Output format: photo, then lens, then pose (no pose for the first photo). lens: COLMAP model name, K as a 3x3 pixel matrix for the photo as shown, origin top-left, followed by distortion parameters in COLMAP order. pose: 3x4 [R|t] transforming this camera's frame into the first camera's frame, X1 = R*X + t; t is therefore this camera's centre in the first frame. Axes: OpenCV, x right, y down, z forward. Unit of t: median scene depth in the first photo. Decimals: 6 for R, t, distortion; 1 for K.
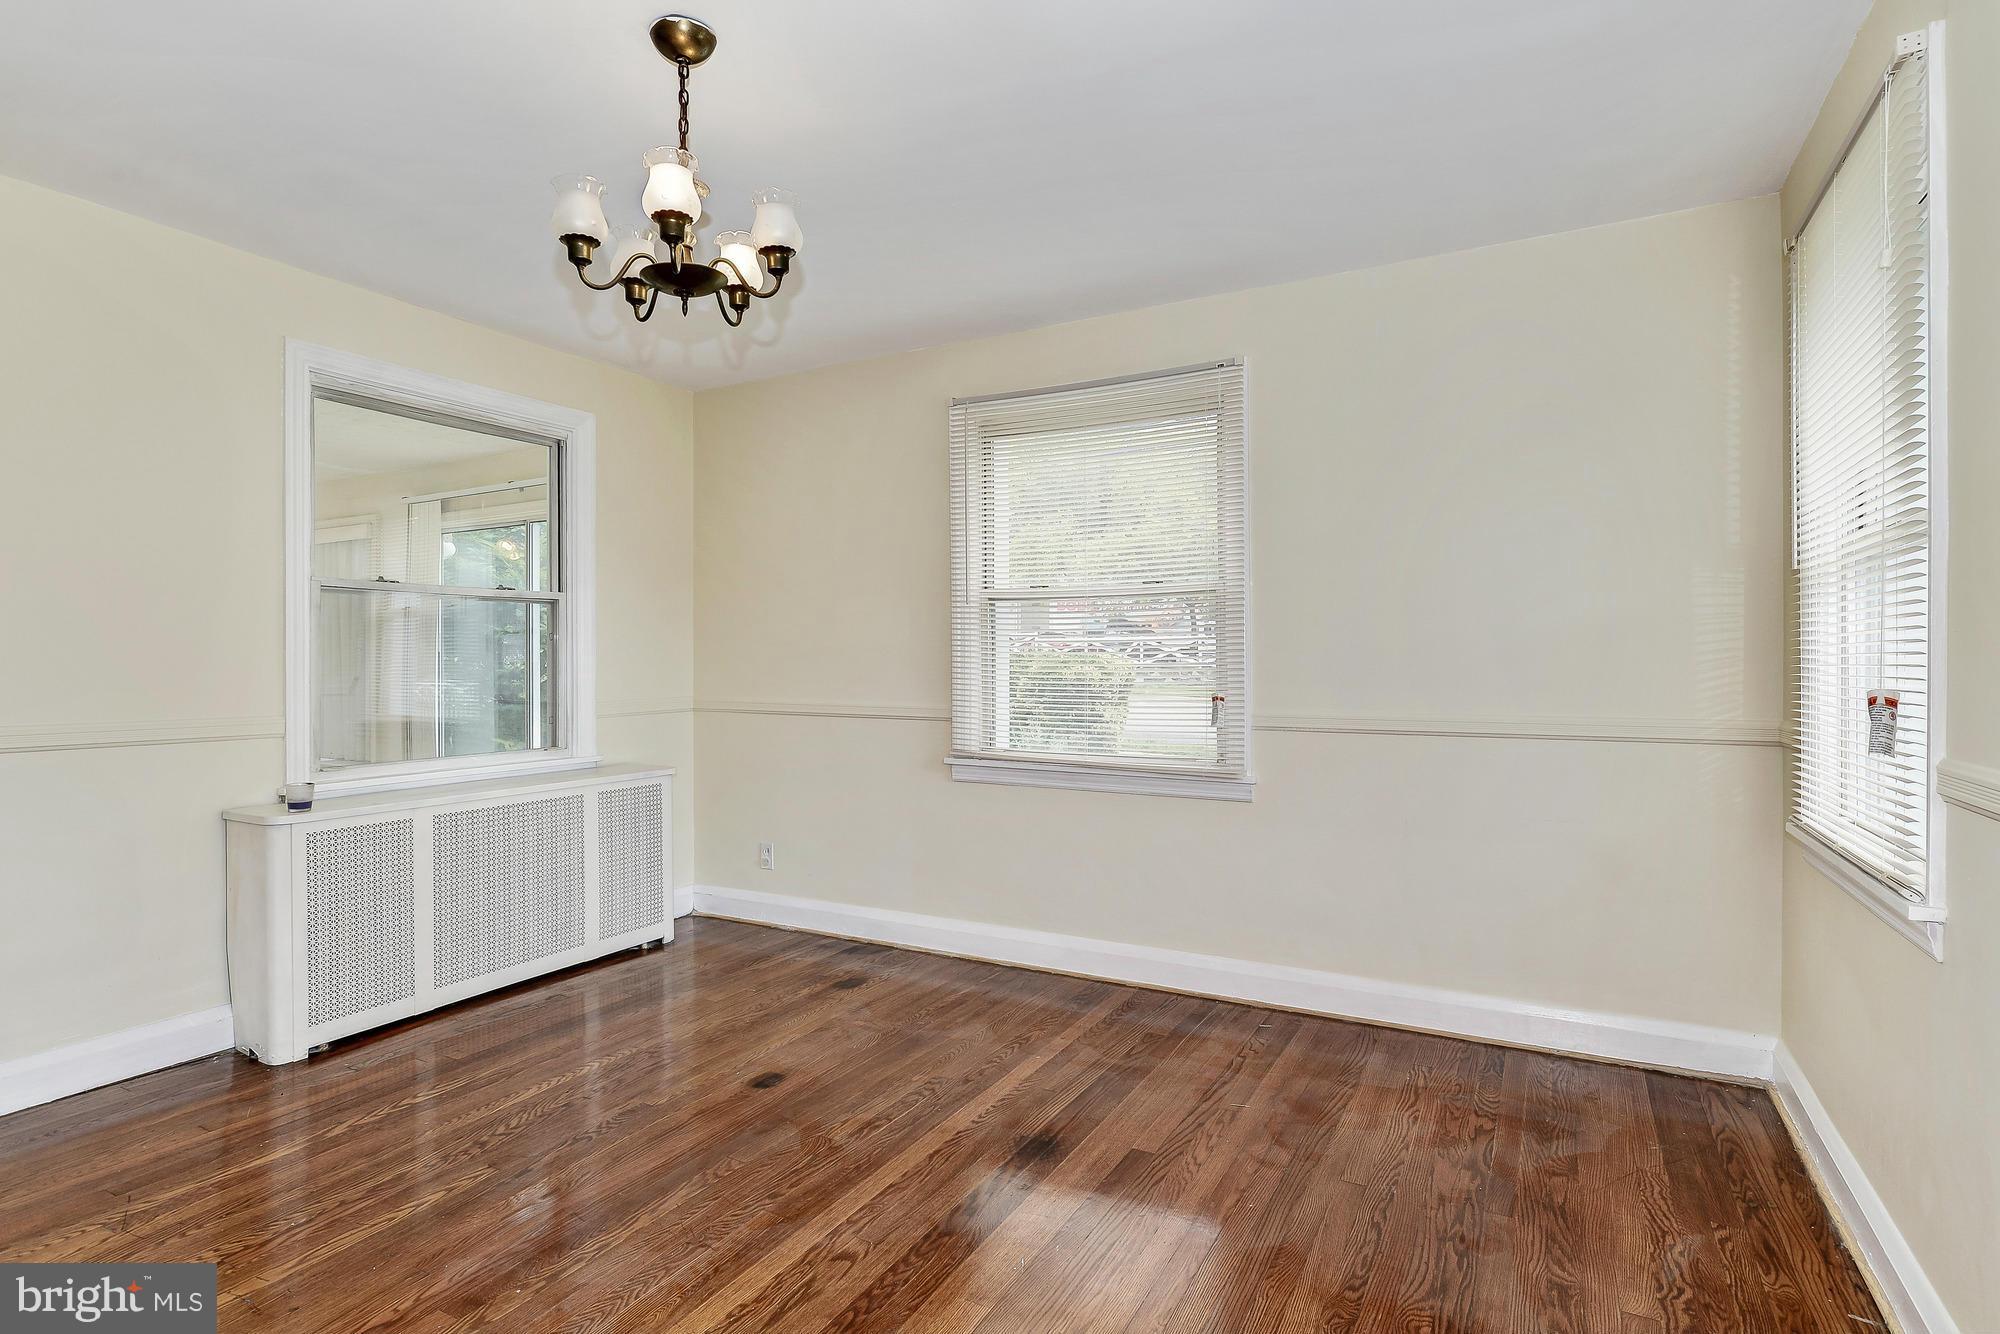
lens RADIAL K [[1016.4, 0, 994.8], [0, 1016.4, 654.1], [0, 0, 1]] dist [-0.009657, 0.005610]
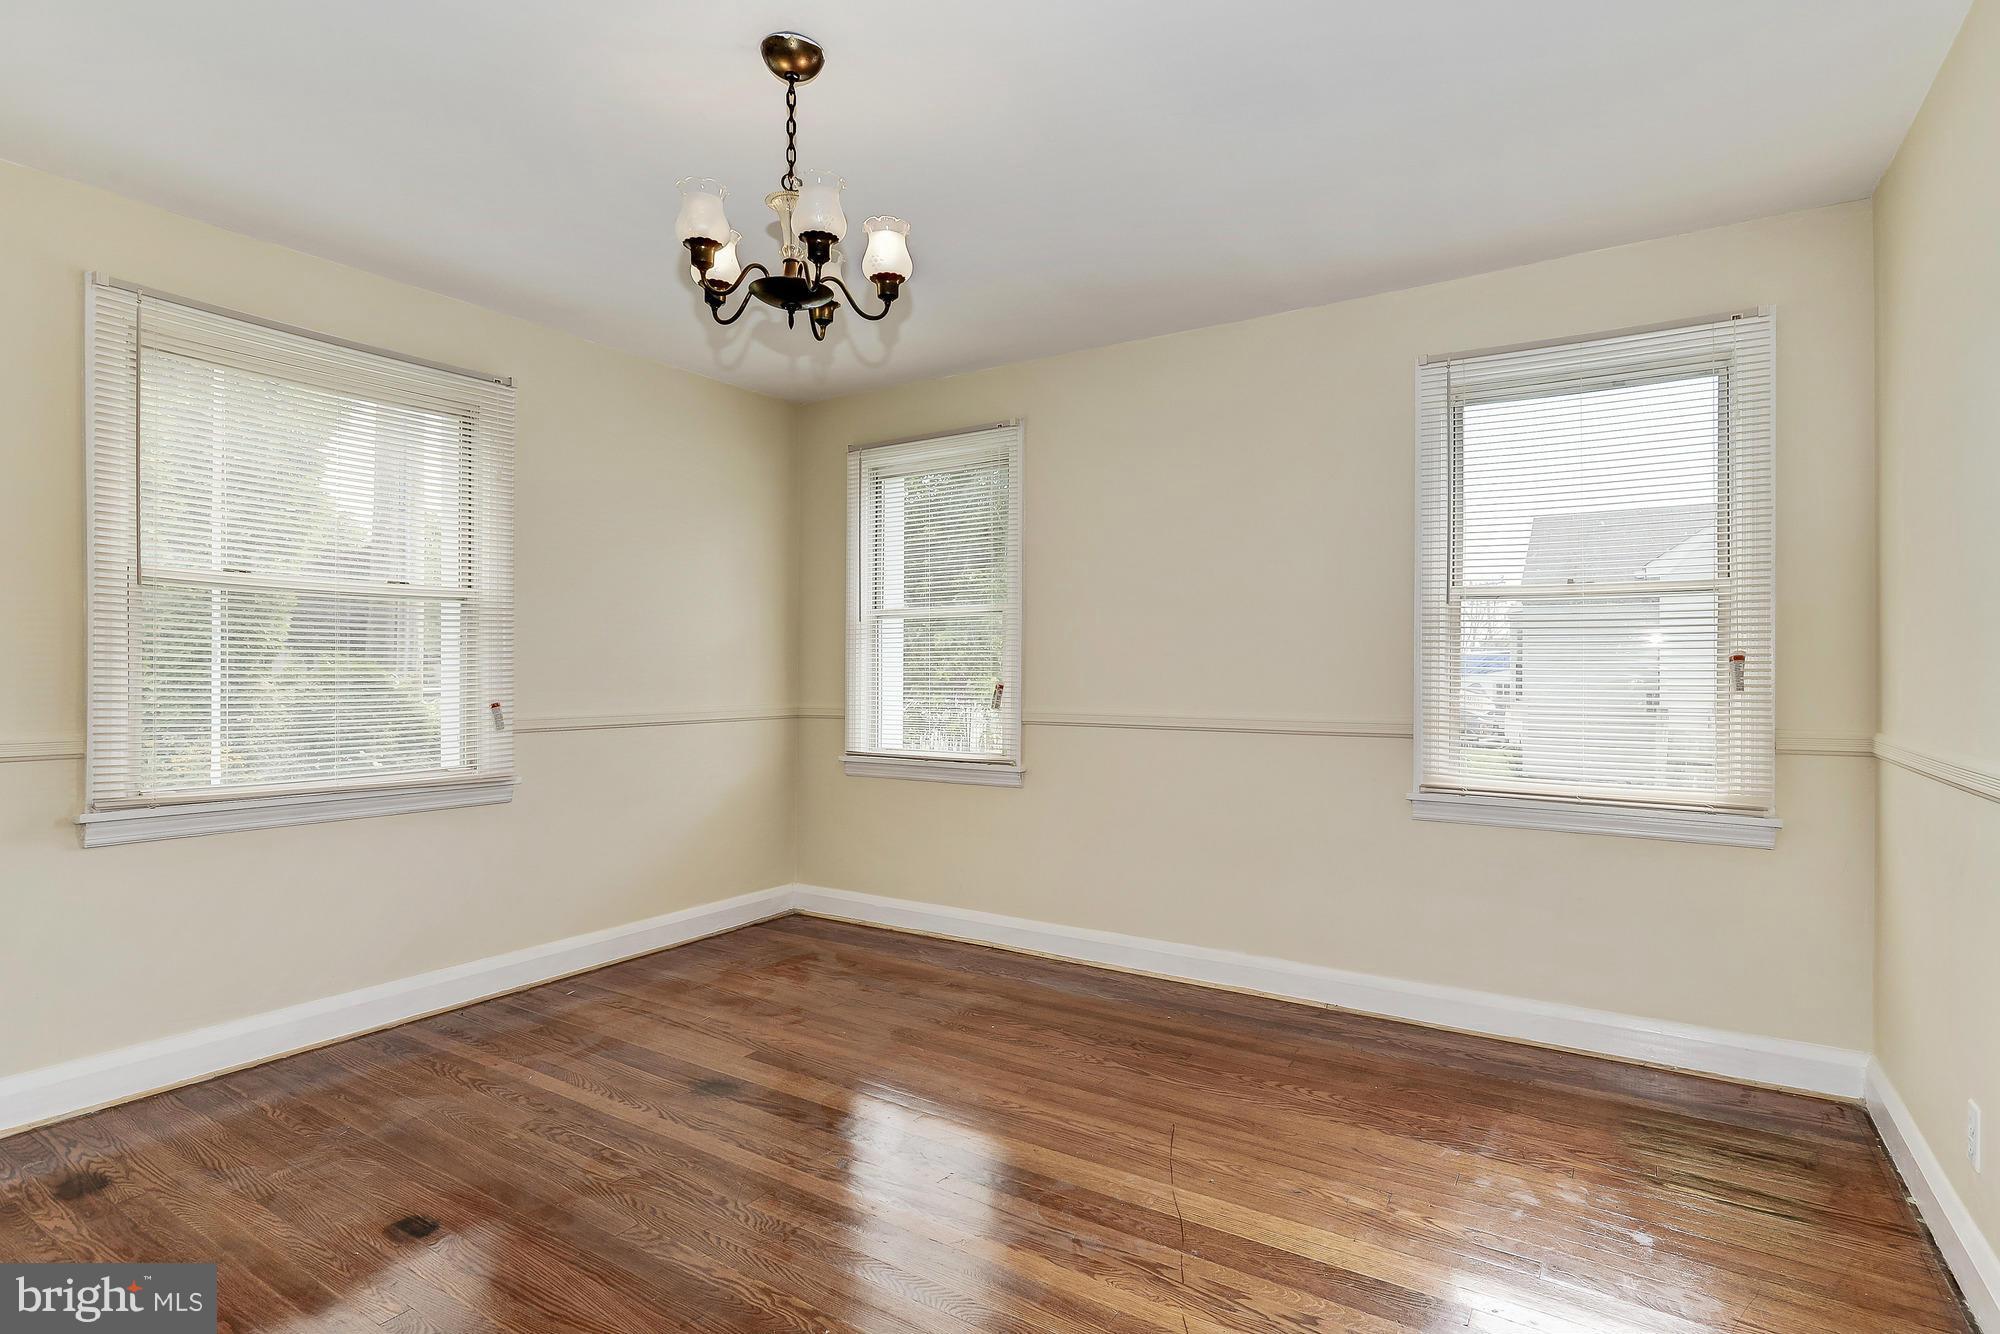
lens RADIAL K [[1016.4, 0, 987.5], [0, 1016.4, 670.7], [0, 0, 1]] dist [-0.009657, 0.005610]
pose [[0.079558, -0.001822, 0.996829, -0.844309], [-0.001079, 0.999998, 0.001914, 0.009560], [-0.996830, -0.001228, 0.079556, 0.473618]]
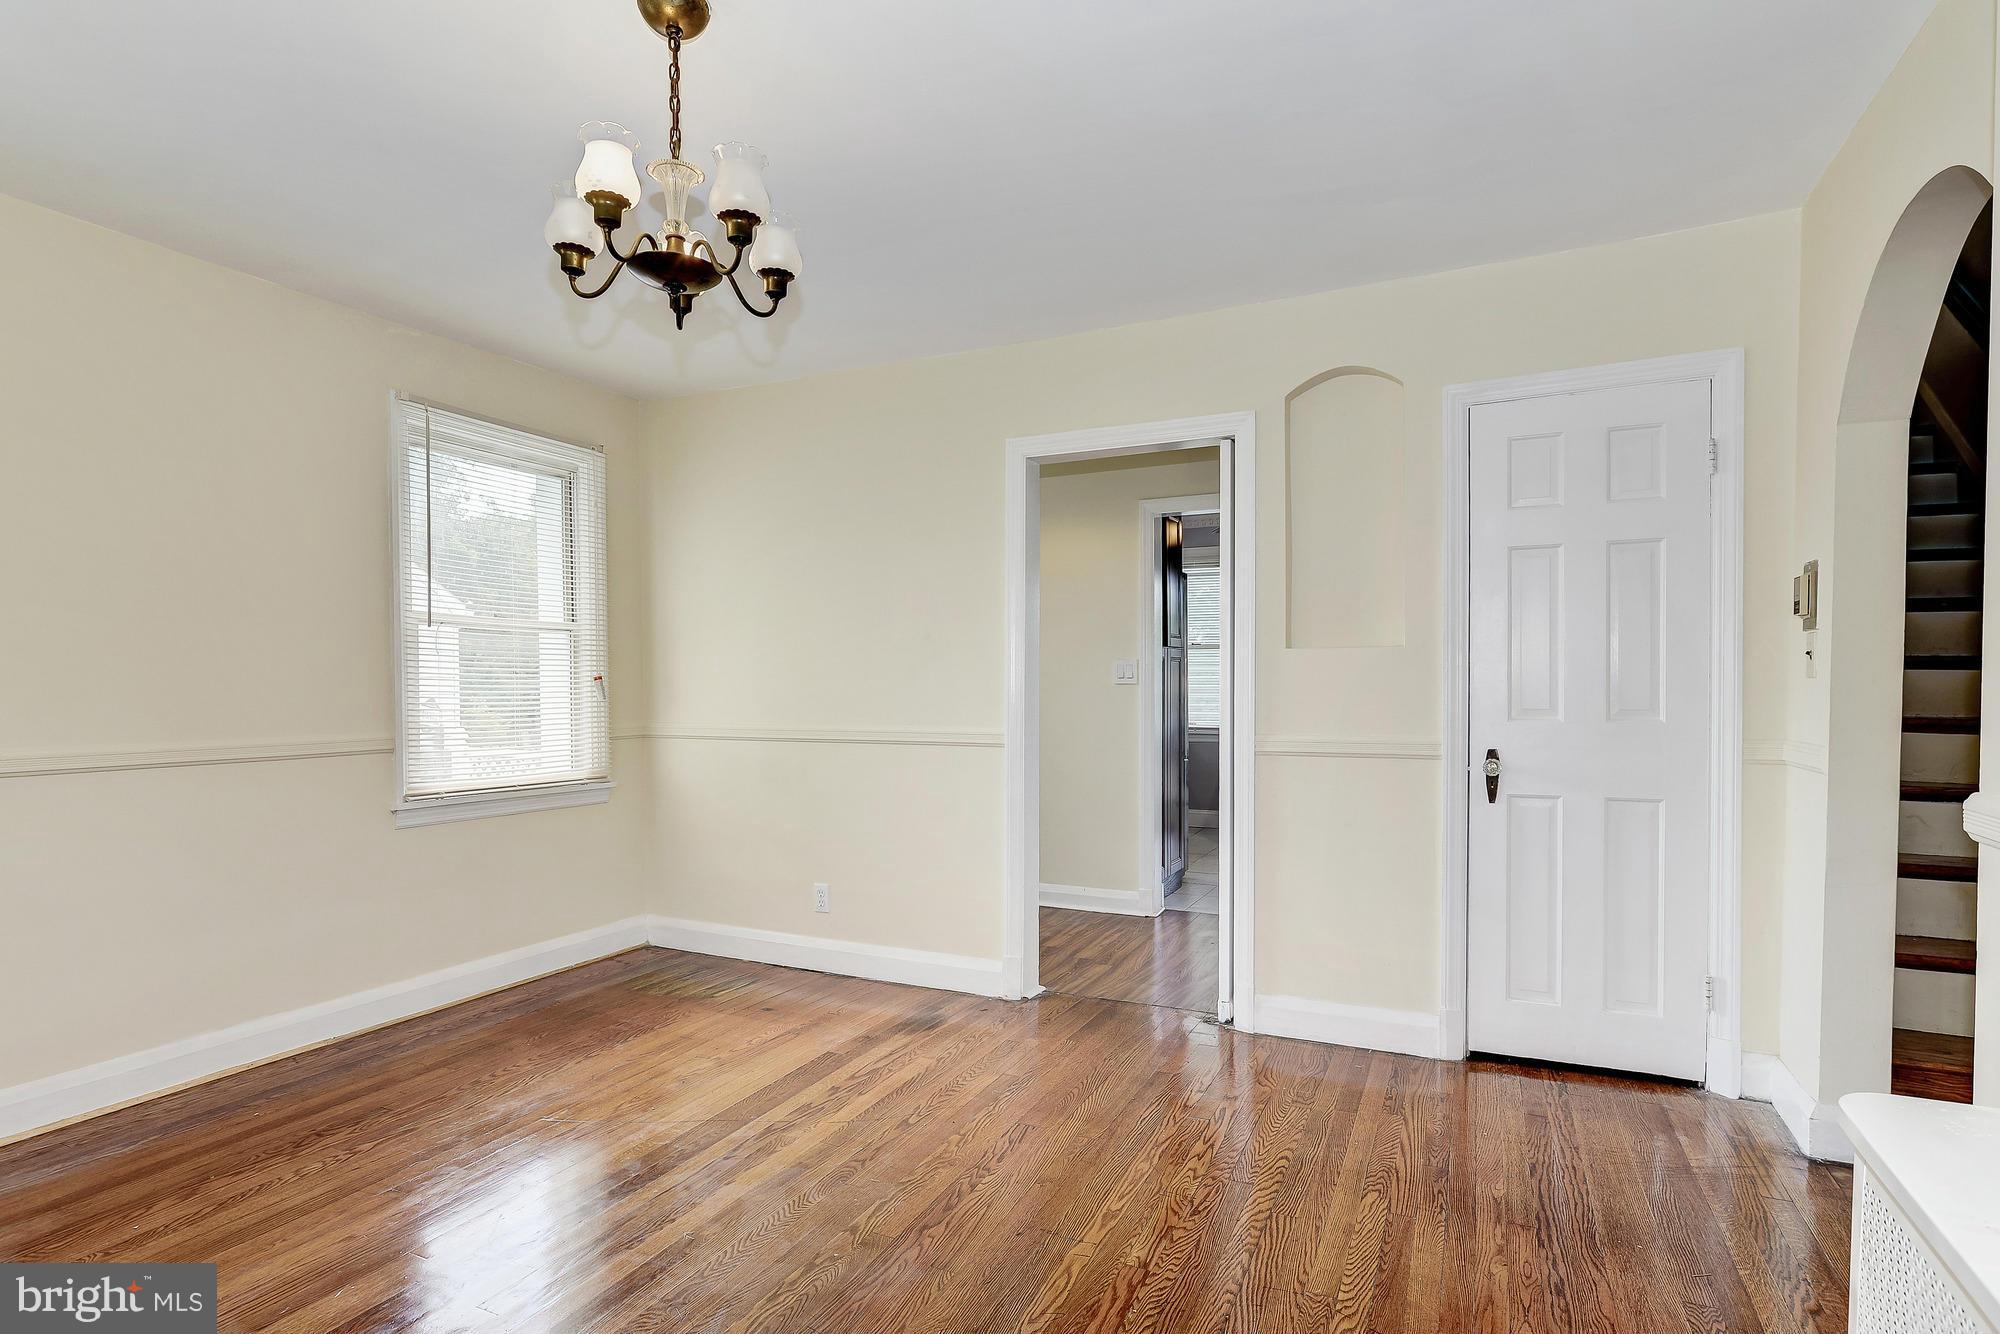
lens RADIAL K [[1016.4, 0, 1004.5], [0, 1016.4, 679.5], [0, 0, 1]] dist [-0.009657, 0.005610]
pose [[-0.997893, 0.004752, -0.064702, -0.332974], [0.005250, 0.999958, -0.007526, 0.013195], [0.064664, -0.007850, -0.997876, 1.310025]]
